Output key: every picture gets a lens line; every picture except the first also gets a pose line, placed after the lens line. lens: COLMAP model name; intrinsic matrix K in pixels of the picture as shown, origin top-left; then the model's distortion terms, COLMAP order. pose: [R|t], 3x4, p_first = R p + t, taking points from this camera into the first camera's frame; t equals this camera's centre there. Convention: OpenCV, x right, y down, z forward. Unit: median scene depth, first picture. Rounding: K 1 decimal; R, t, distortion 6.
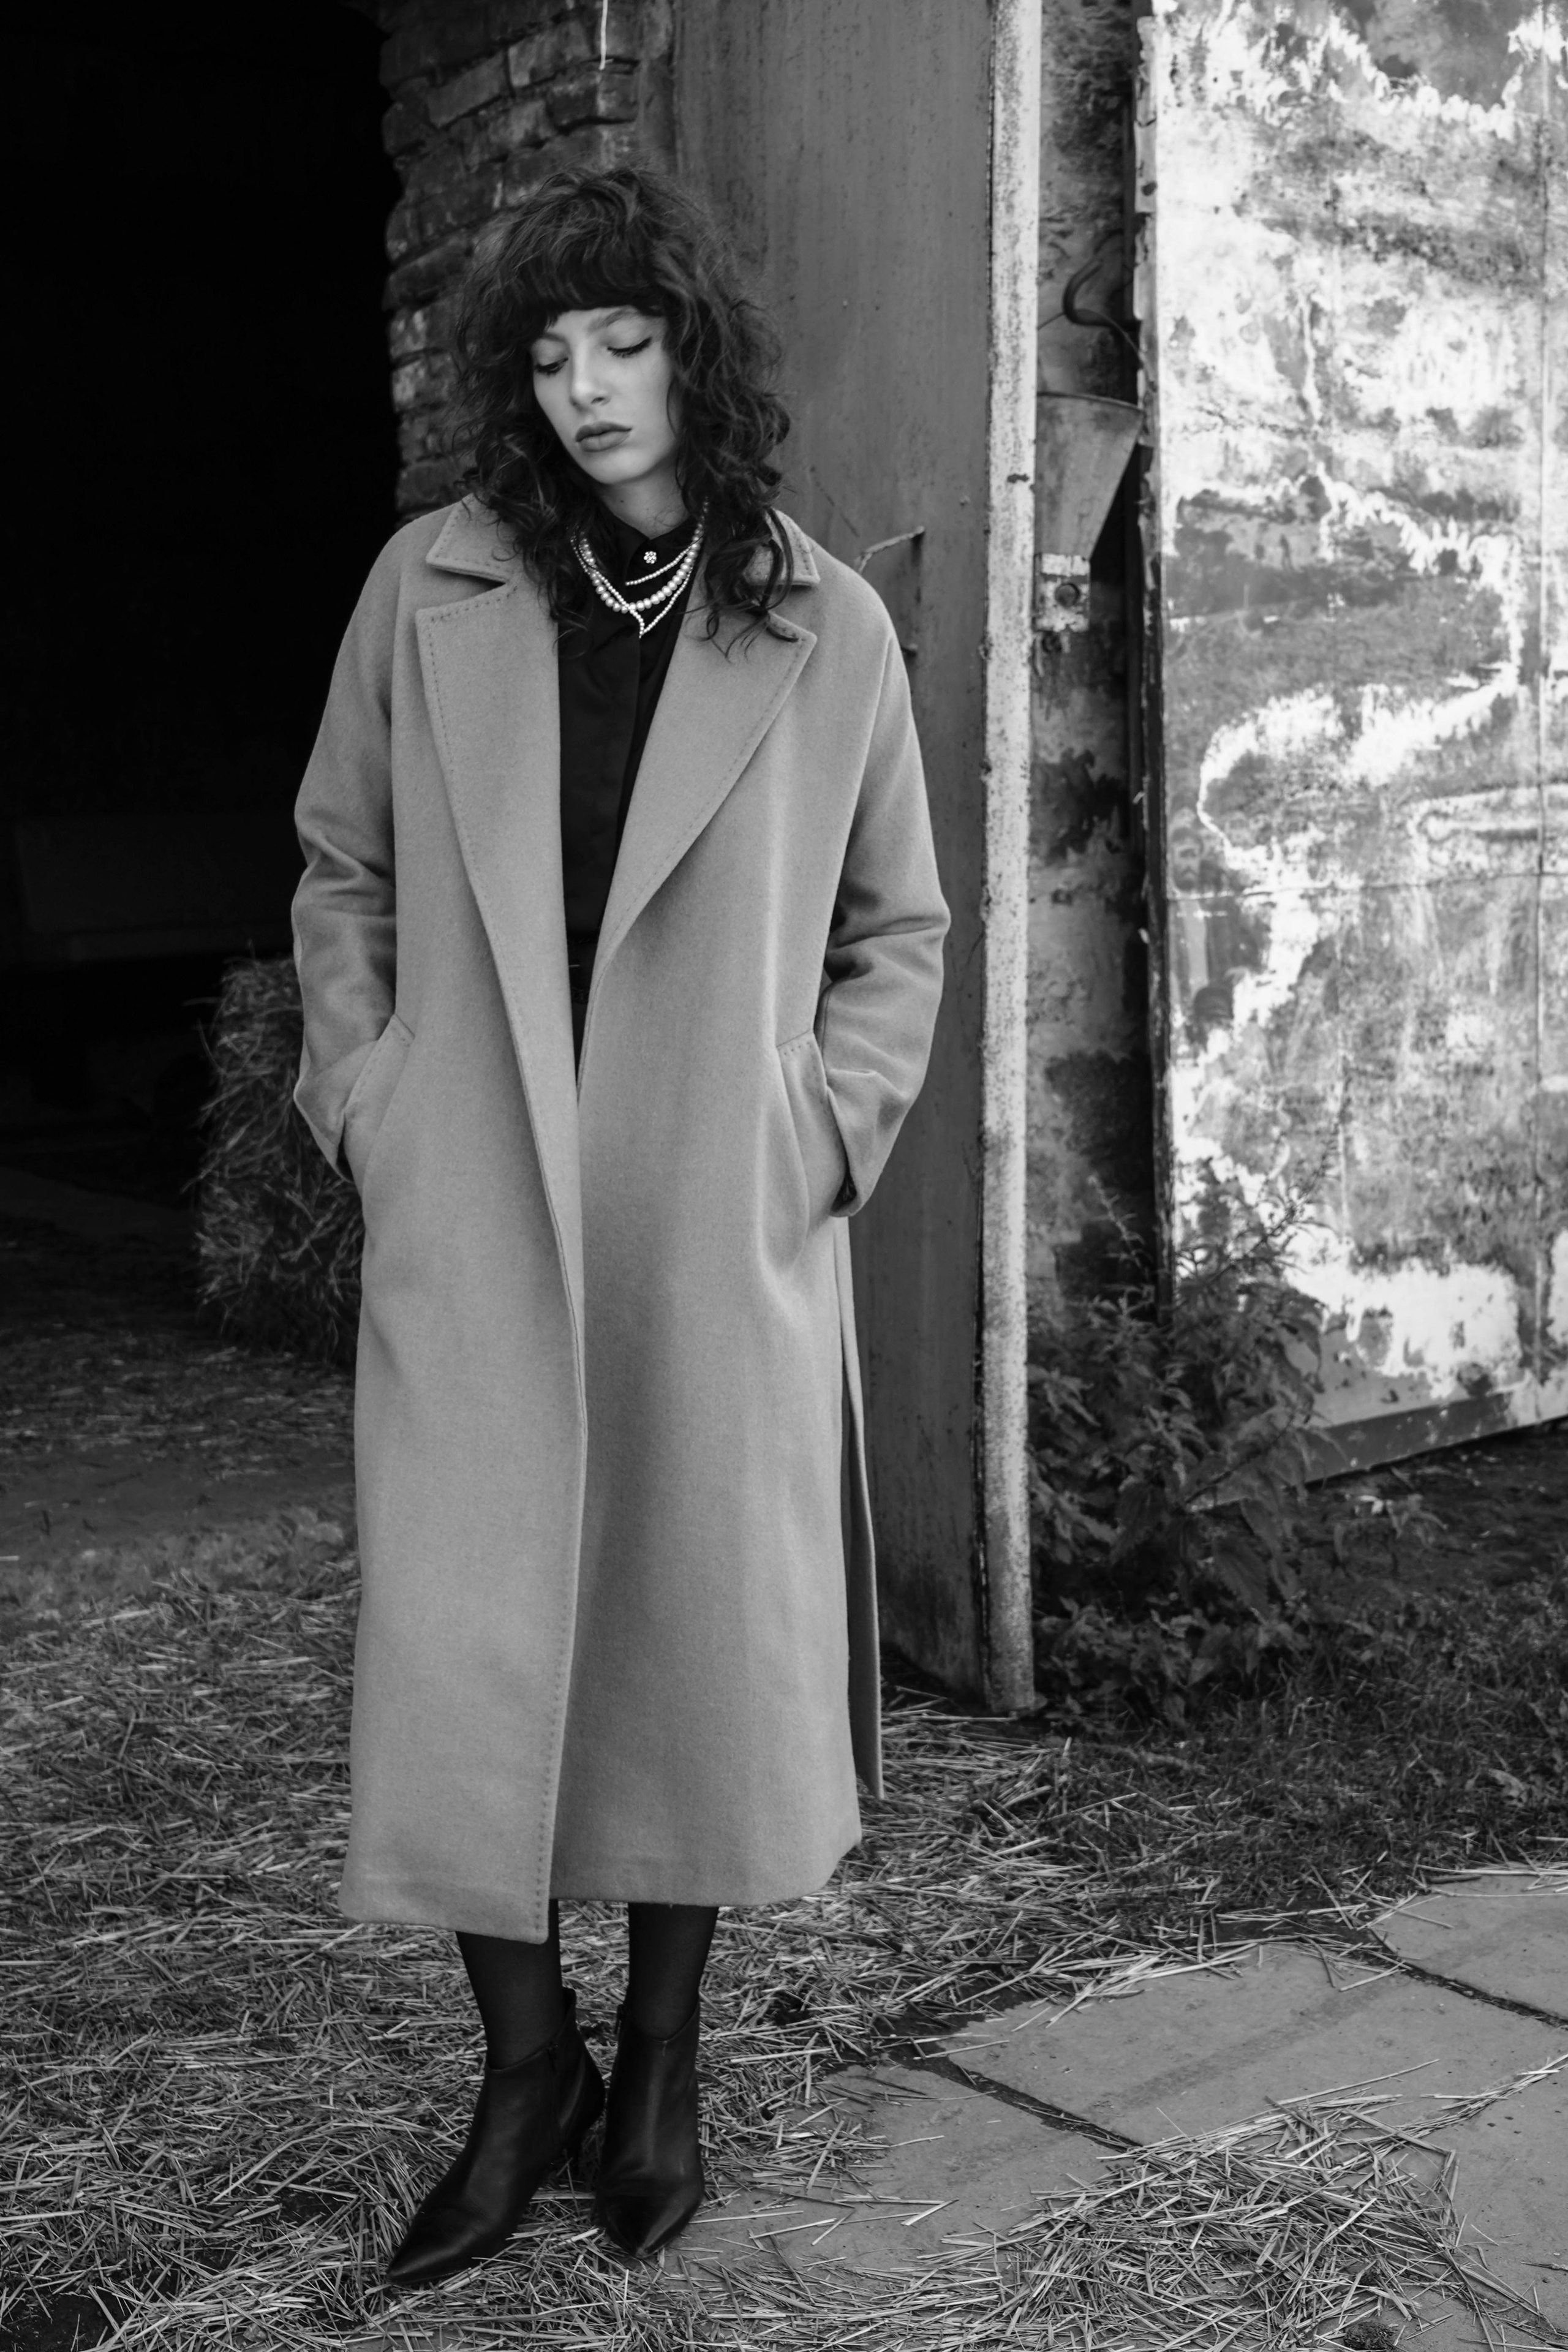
lens RADIAL K [[2947.1, 0, 773.6], [0, 2947.1, 1141.4], [0, 0, 1]] dist [0.007967, 0.000000]
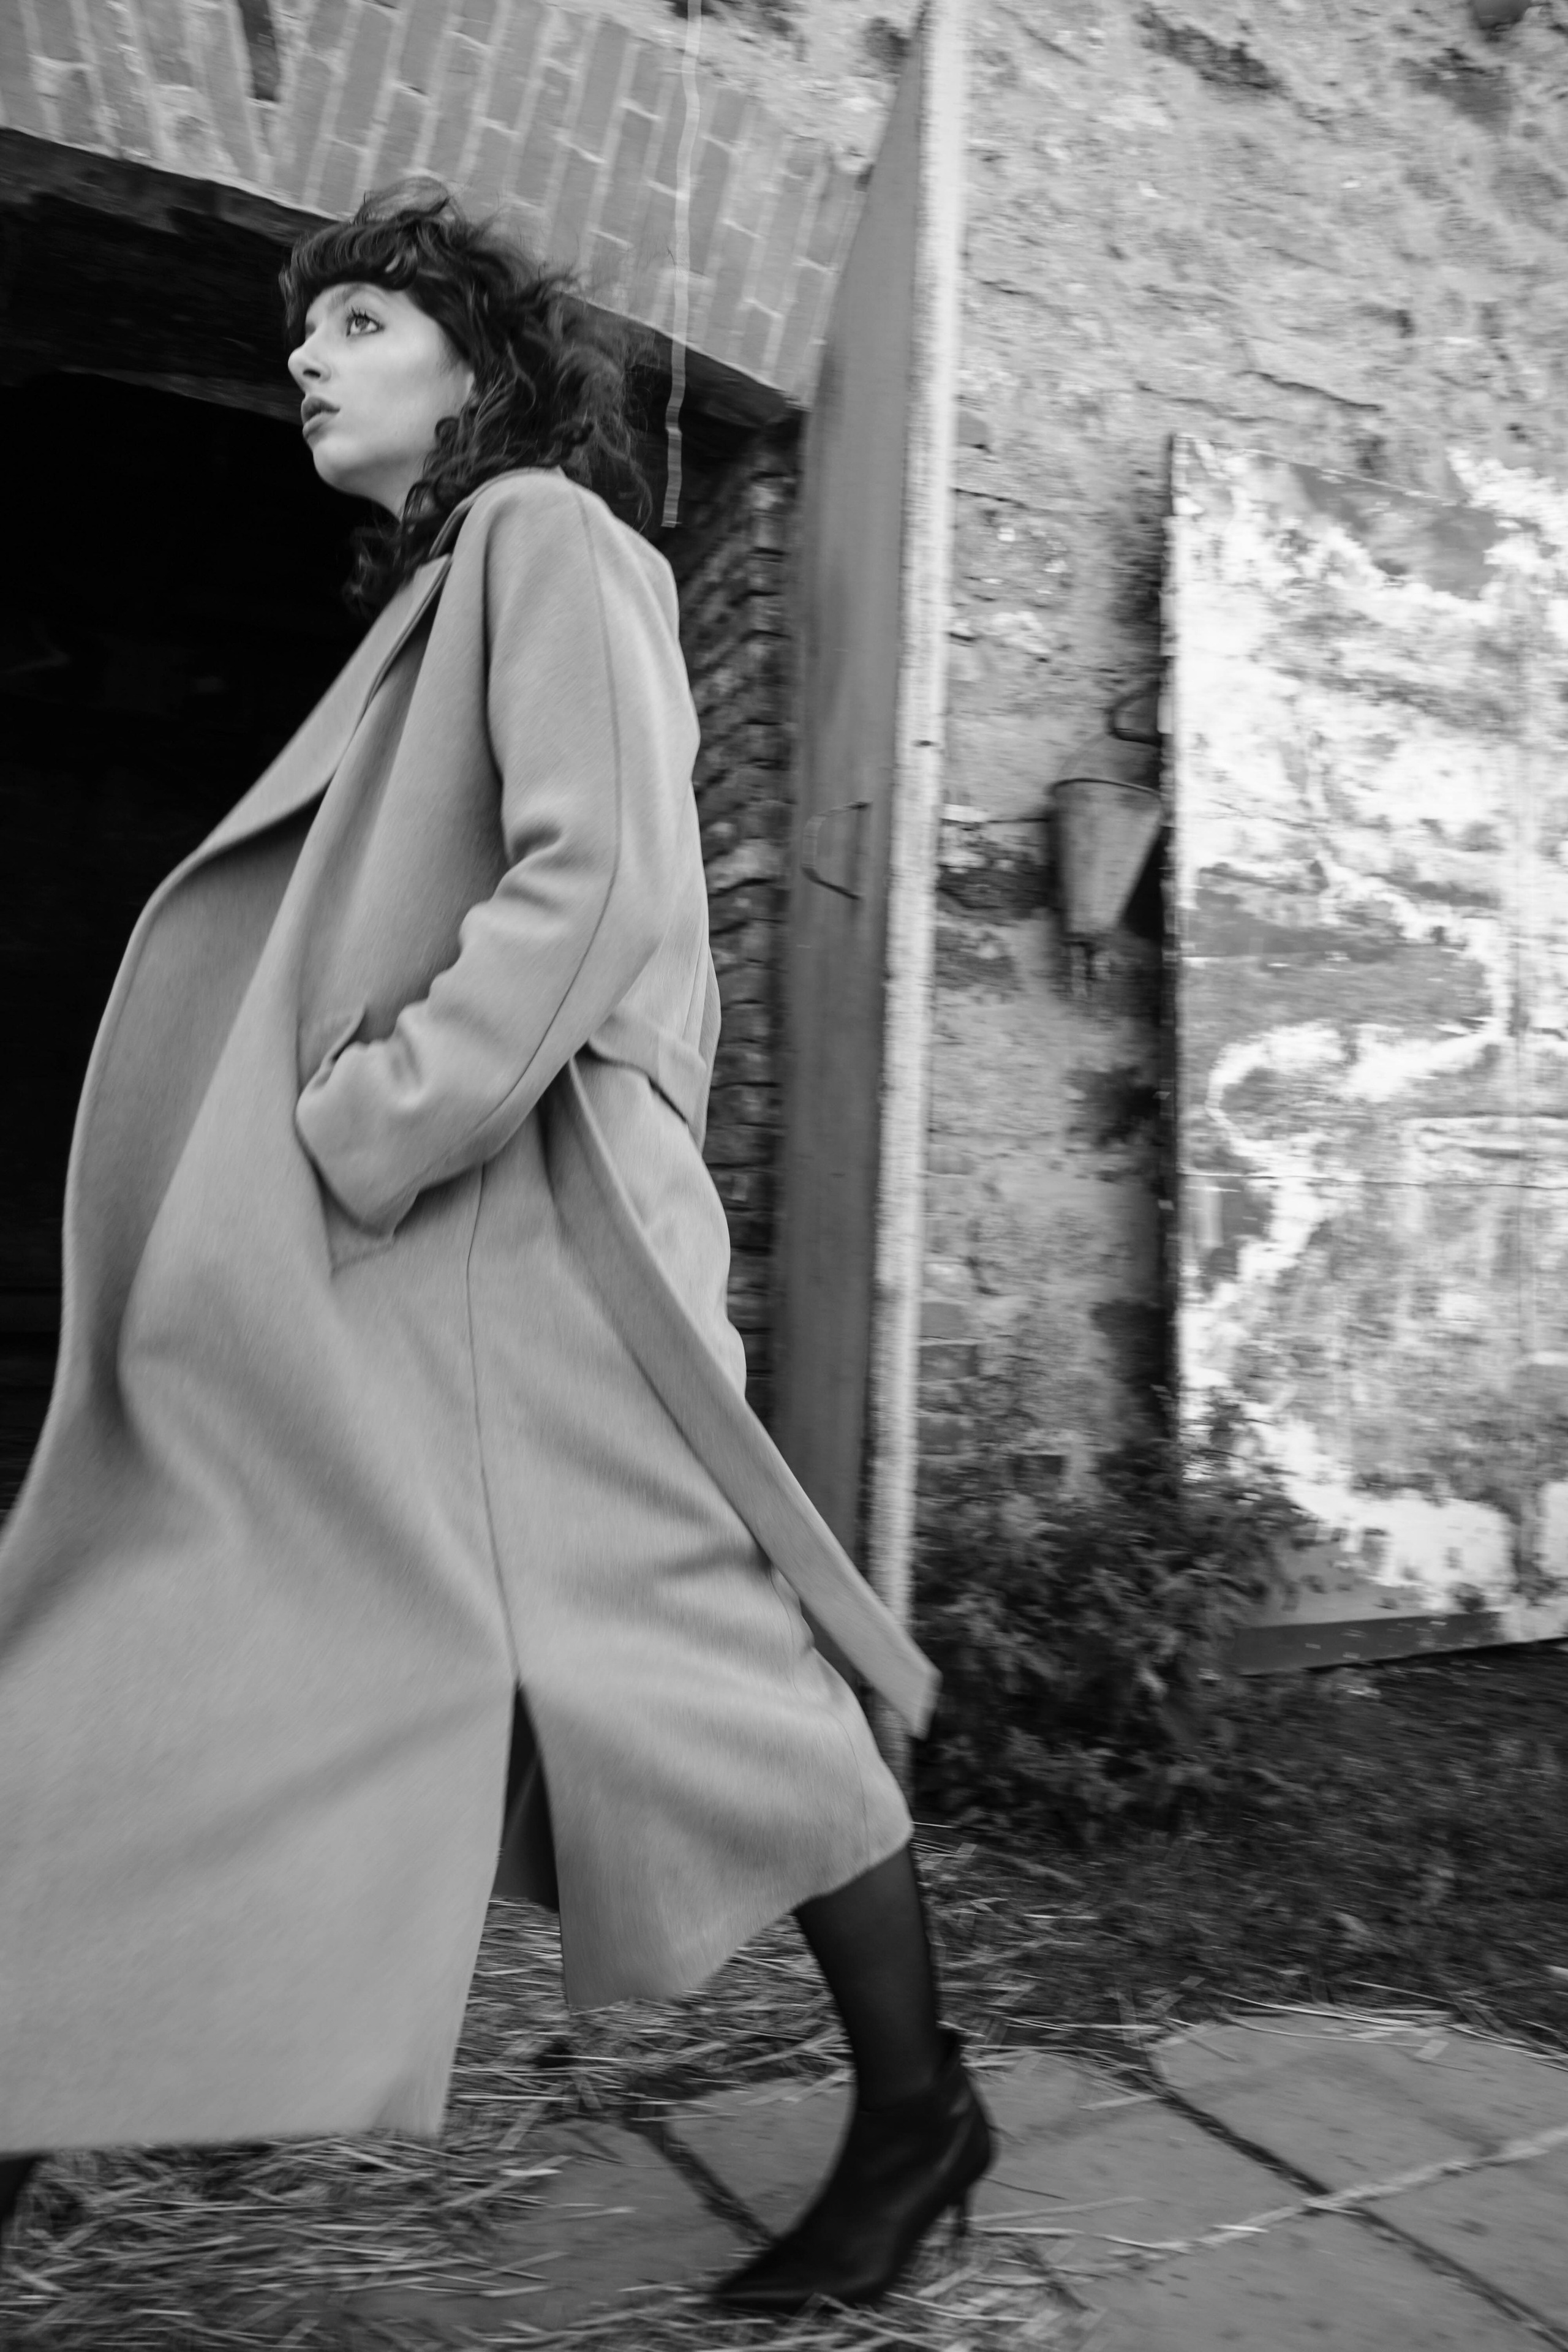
lens RADIAL K [[1871.8, 0, 755.0], [0, 1871.8, 1133.3], [0, 0, 1]] dist [-0.016367, 0.012542]
pose [[0.974416, 0.026230, -0.223214, 0.130982], [-0.065381, 0.983296, -0.169867, 0.047016], [0.215030, 0.180115, 0.959854, 0.188366]]
